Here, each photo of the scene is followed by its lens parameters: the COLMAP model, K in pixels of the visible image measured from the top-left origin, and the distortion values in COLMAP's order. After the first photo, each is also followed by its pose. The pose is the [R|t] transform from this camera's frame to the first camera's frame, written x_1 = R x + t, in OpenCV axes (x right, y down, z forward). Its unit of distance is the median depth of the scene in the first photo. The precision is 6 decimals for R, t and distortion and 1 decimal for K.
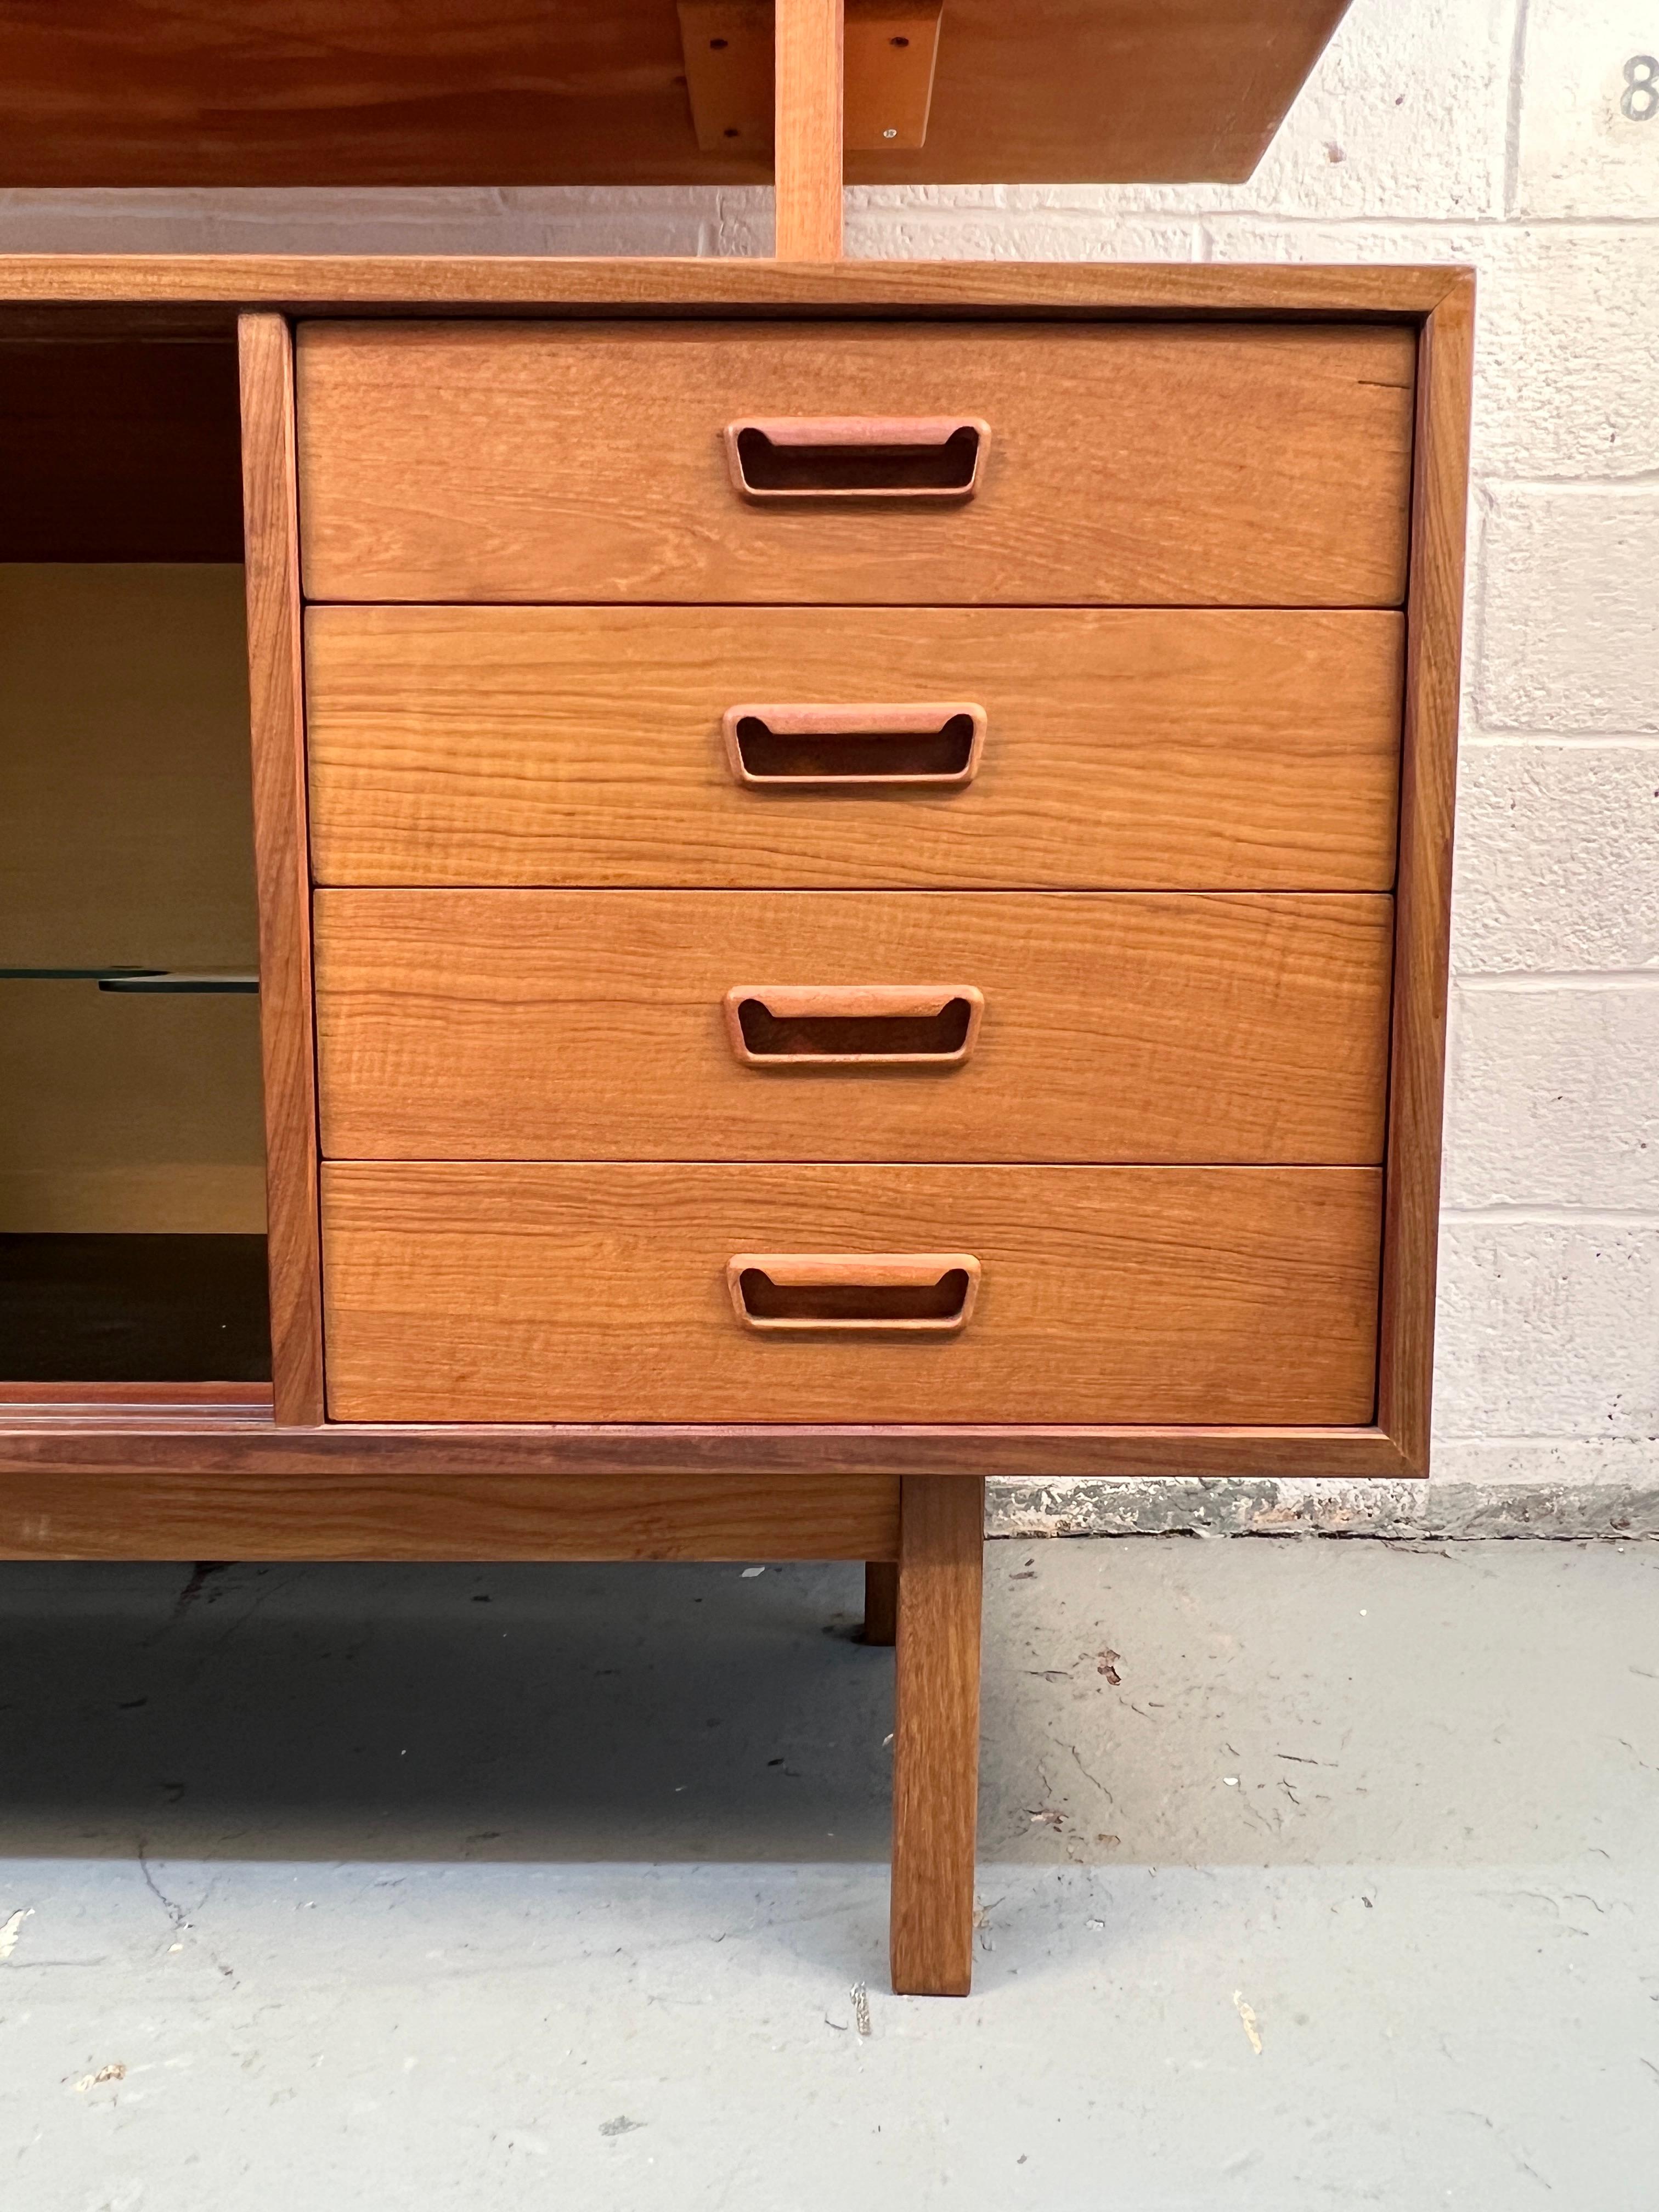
lens RADIAL K [[1528.8, 0, 793.7], [0, 1528.8, 1081.7], [0, 0, 1]] dist [-0.000612, -0.000723]
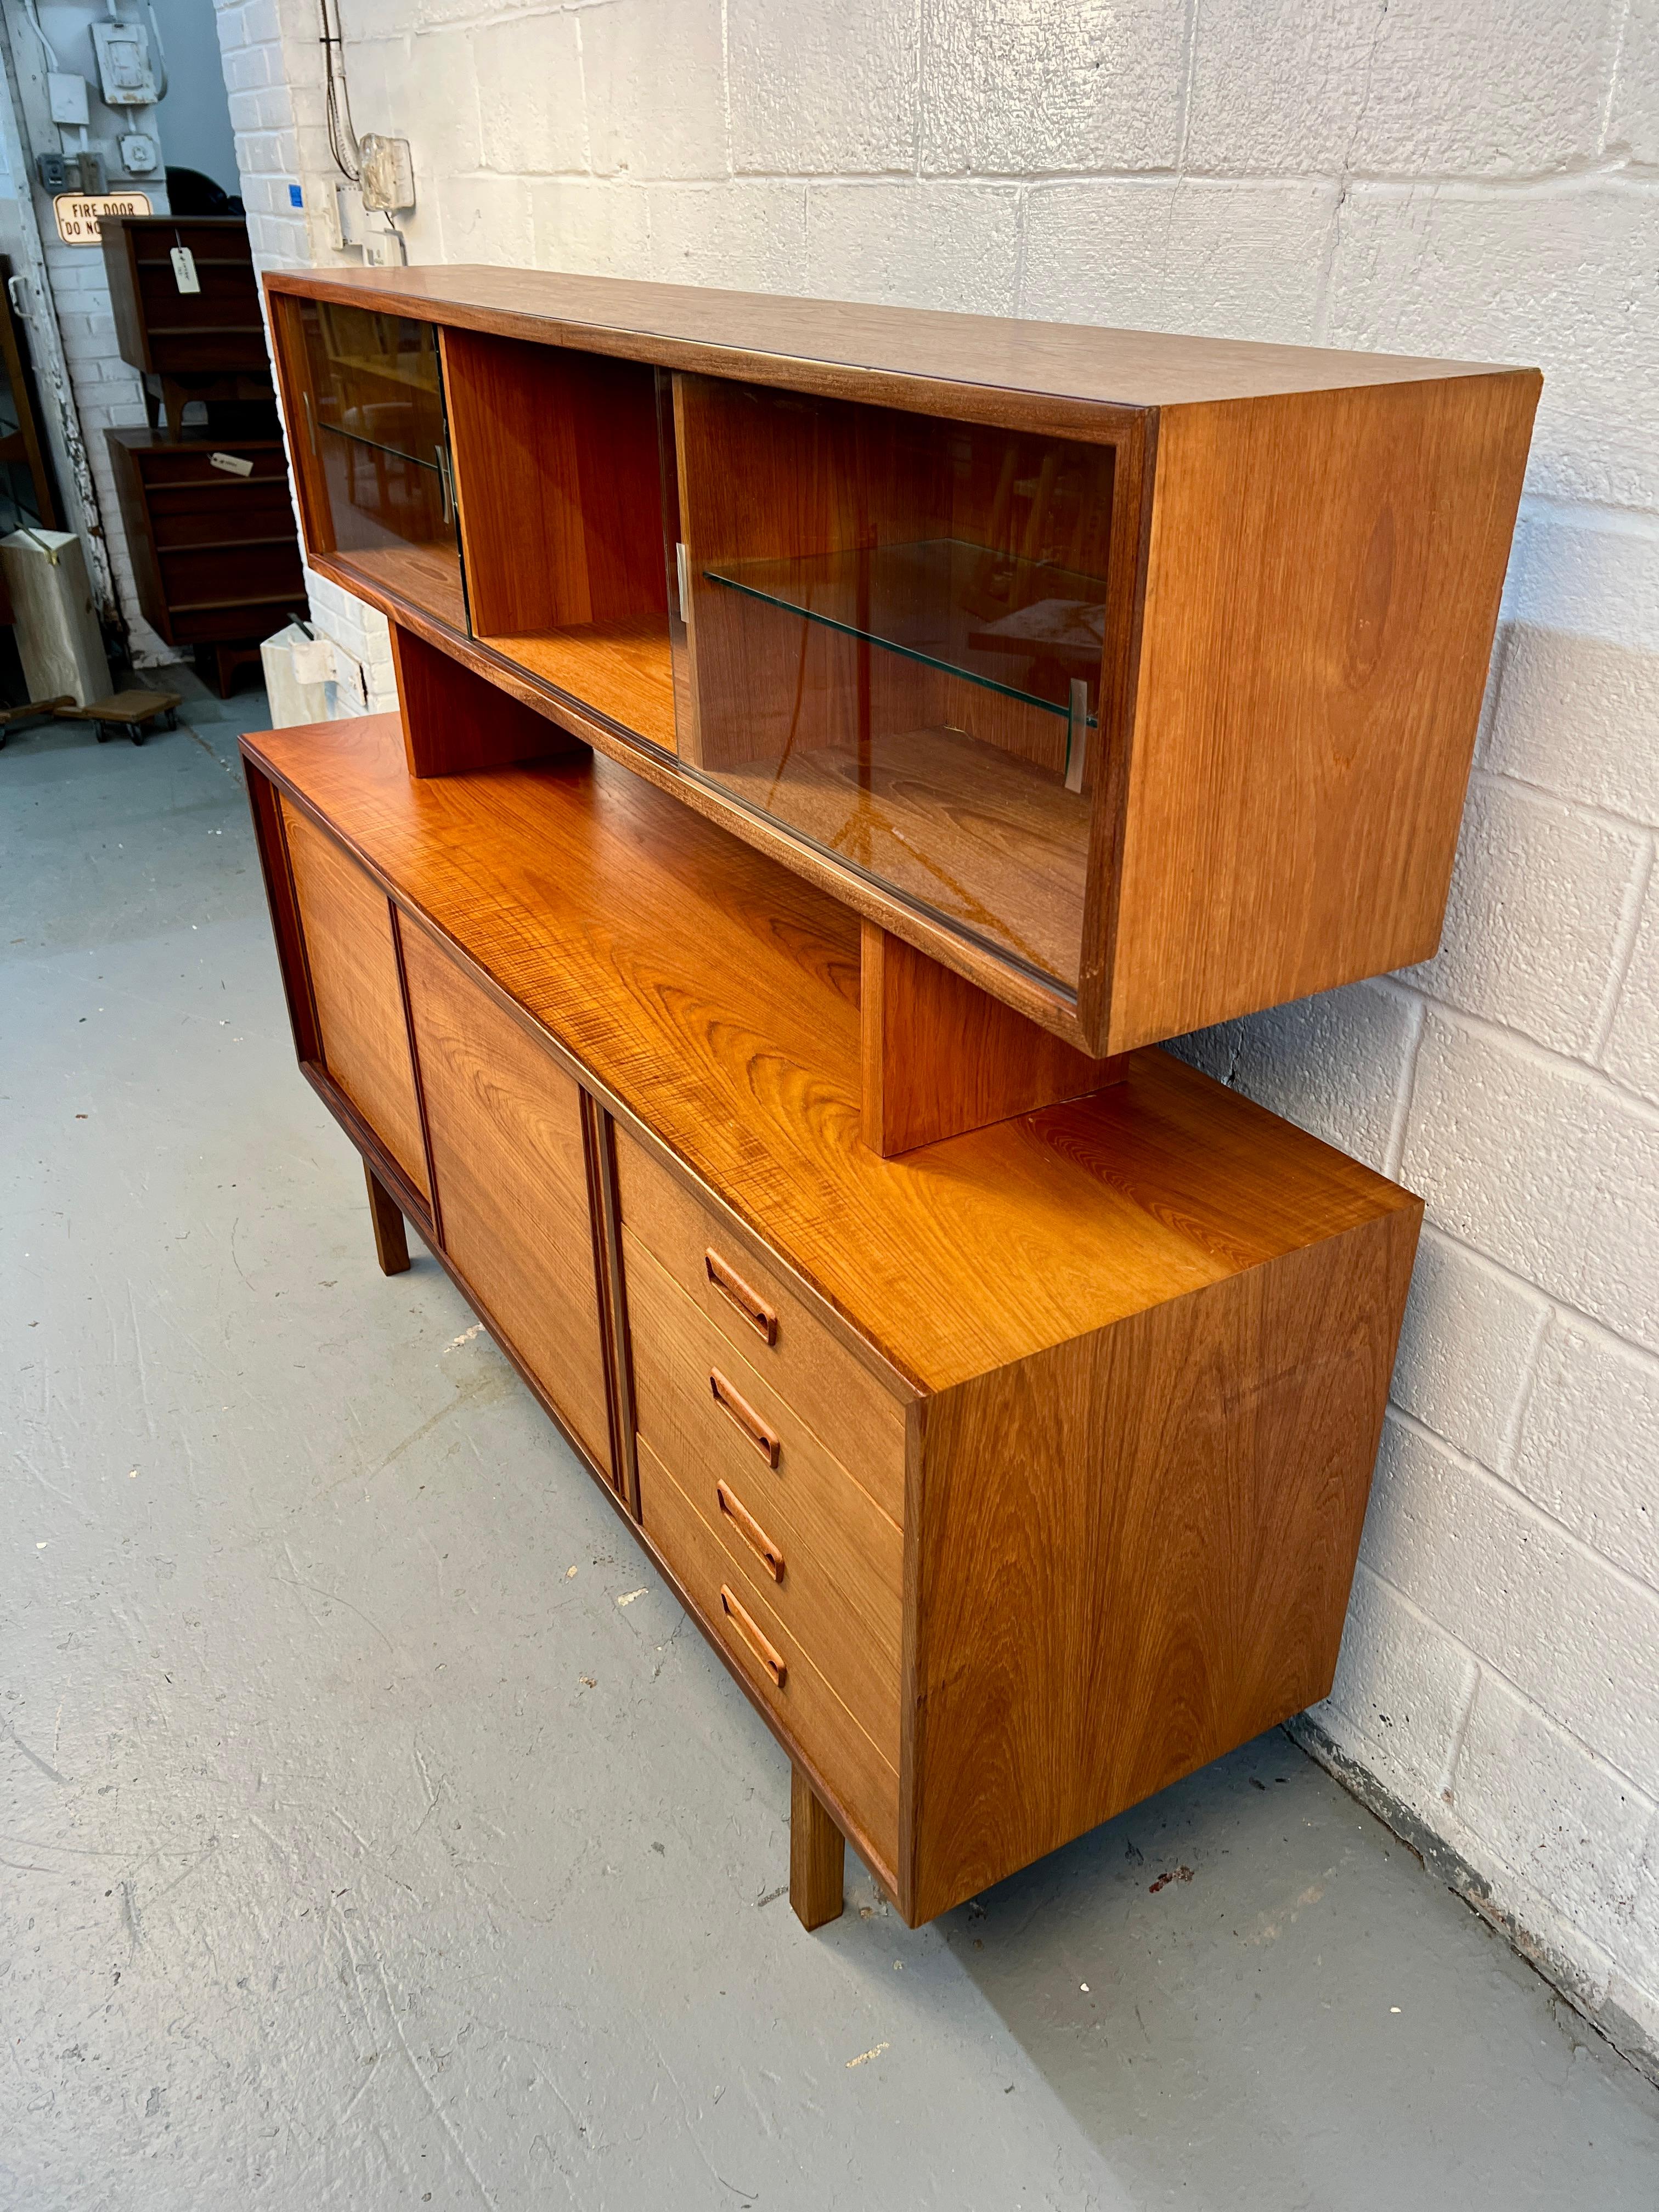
lens RADIAL K [[1659.5, 0, 831.3], [0, 1659.5, 1127.6], [0, 0, 1]] dist [0.060652, -0.059794]
pose [[0.519741, 0.411796, -0.748528, 1.340597], [-0.068633, 0.893458, 0.443872, -1.322755], [0.851562, -0.179325, 0.492630, 0.135814]]
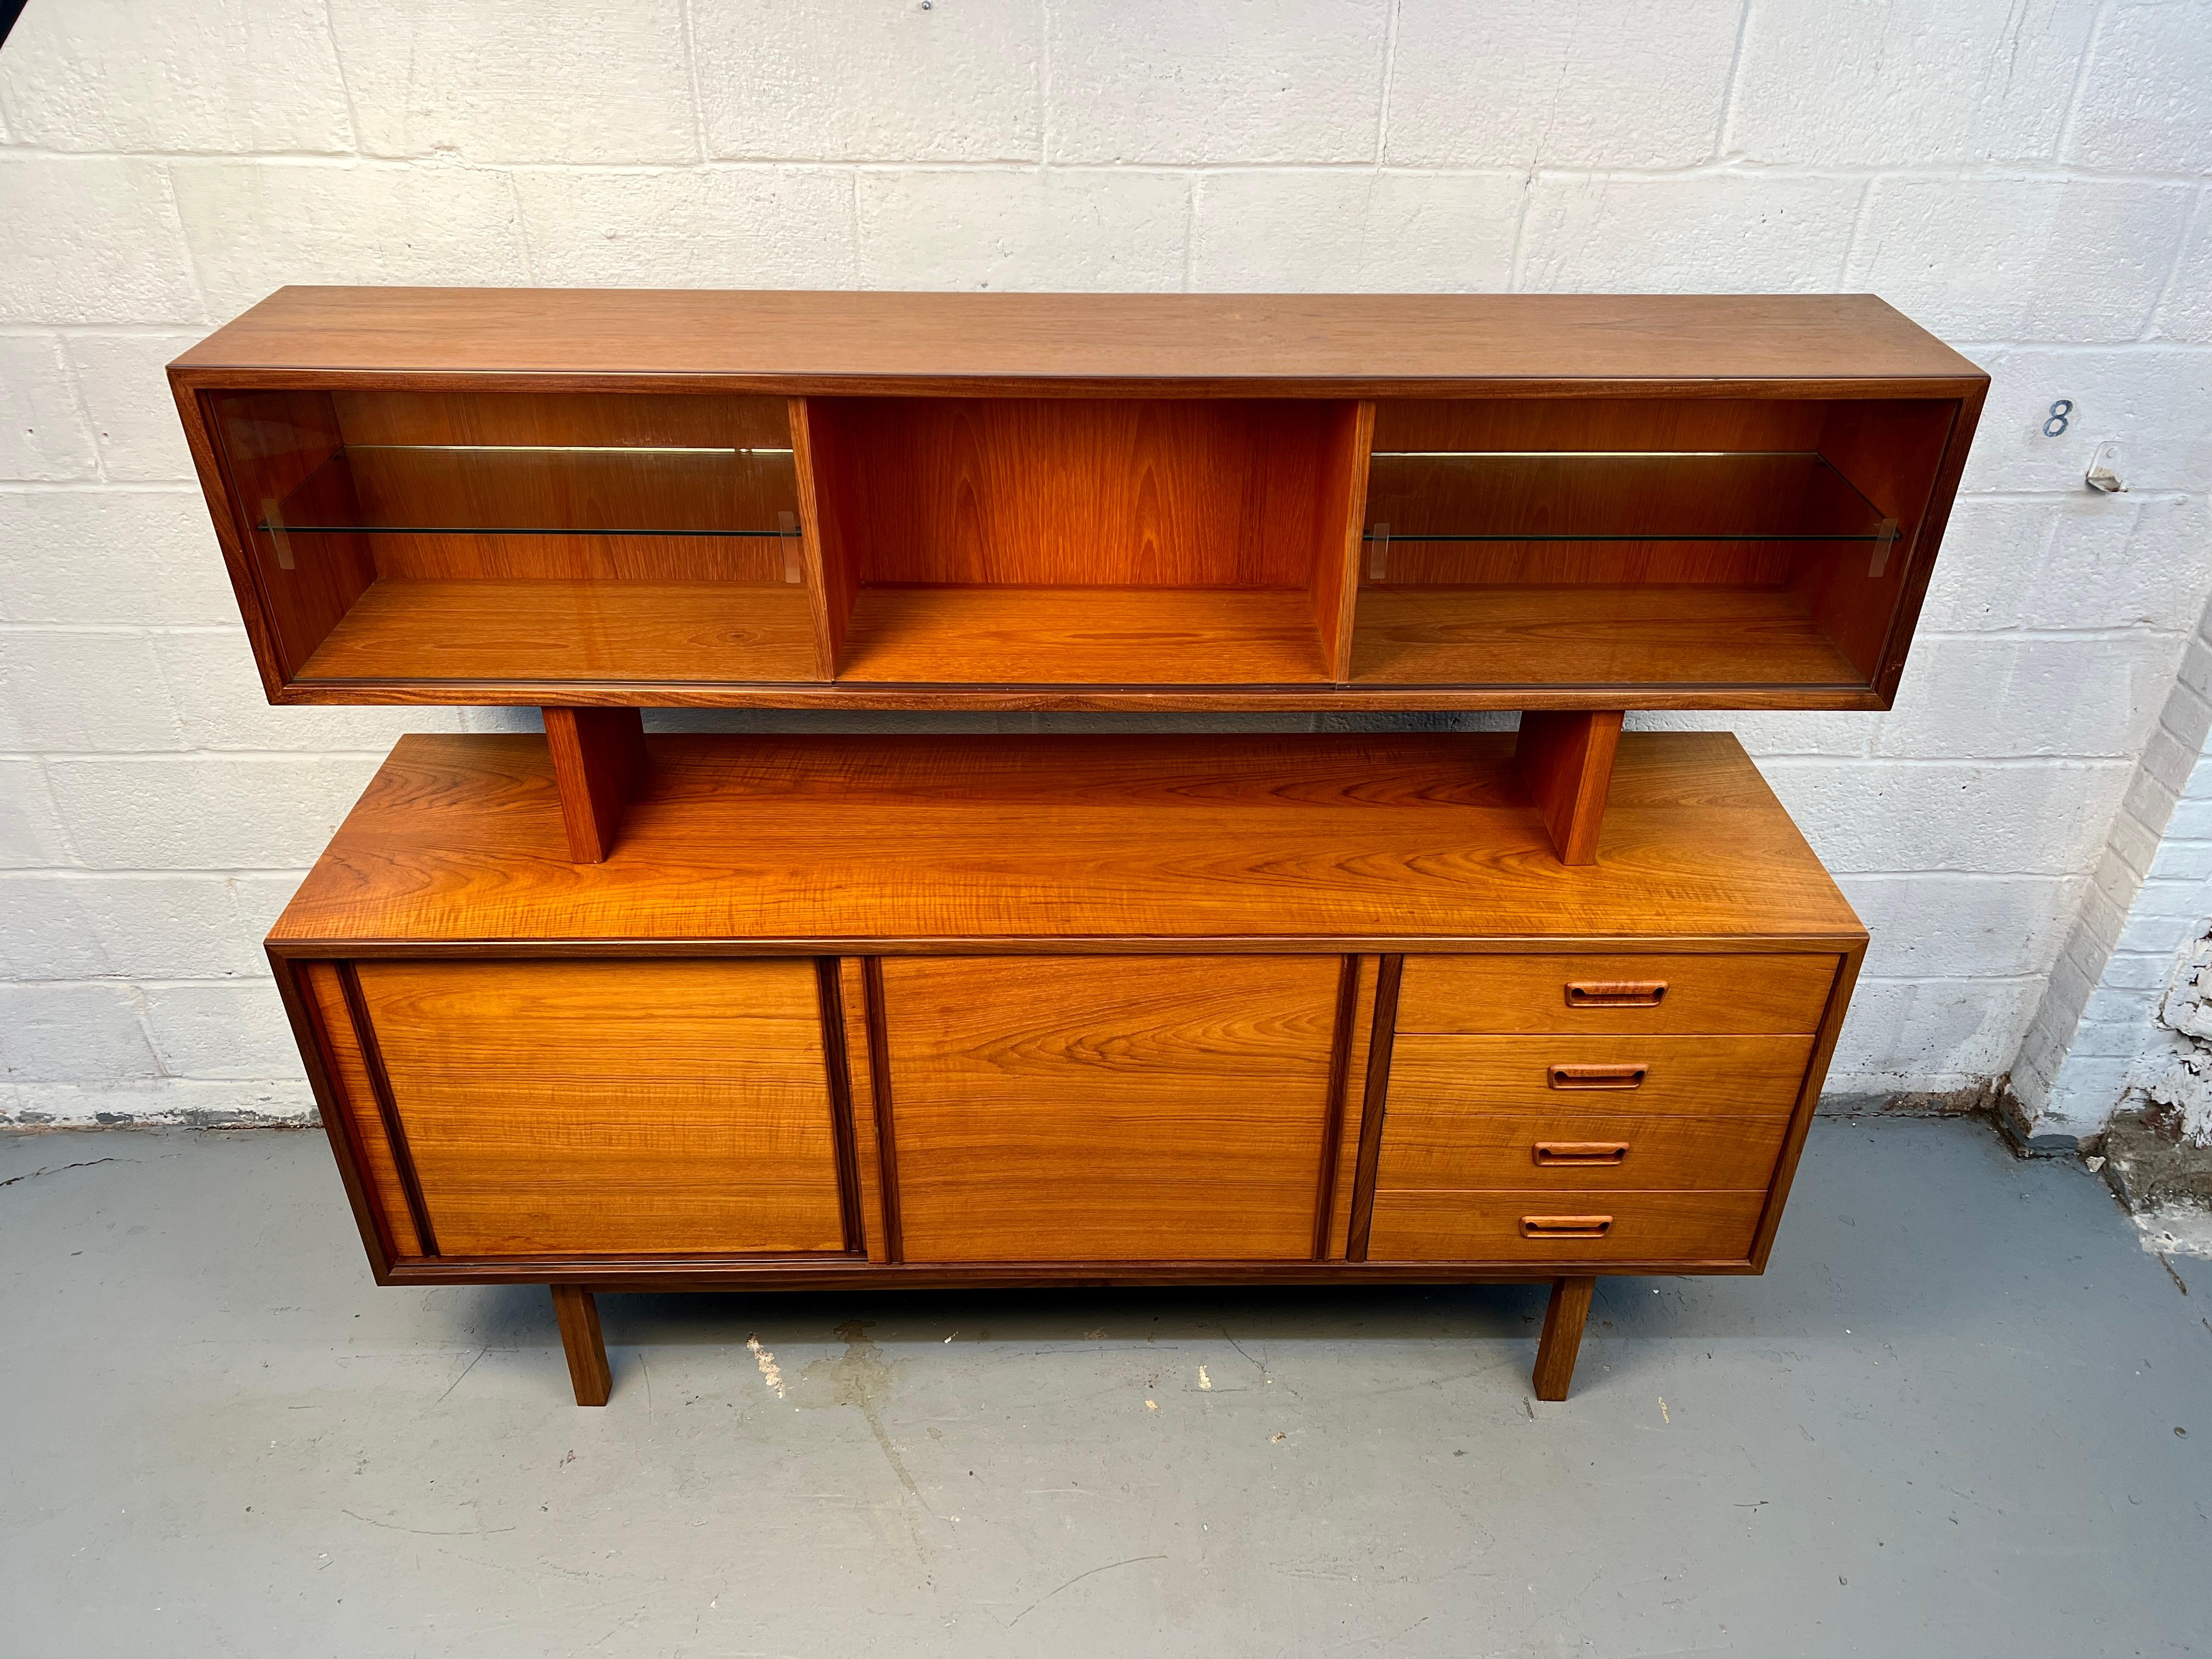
lens RADIAL K [[1659.5, 0, 1095.3], [0, 1659.5, 854.5], [0, 0, 1]] dist [0.060652, -0.059794]
pose [[0.999862, -0.009122, 0.013859, -0.789318], [0.001498, 0.881542, 0.472104, -1.755503], [-0.016524, -0.472018, 0.881434, -1.234284]]
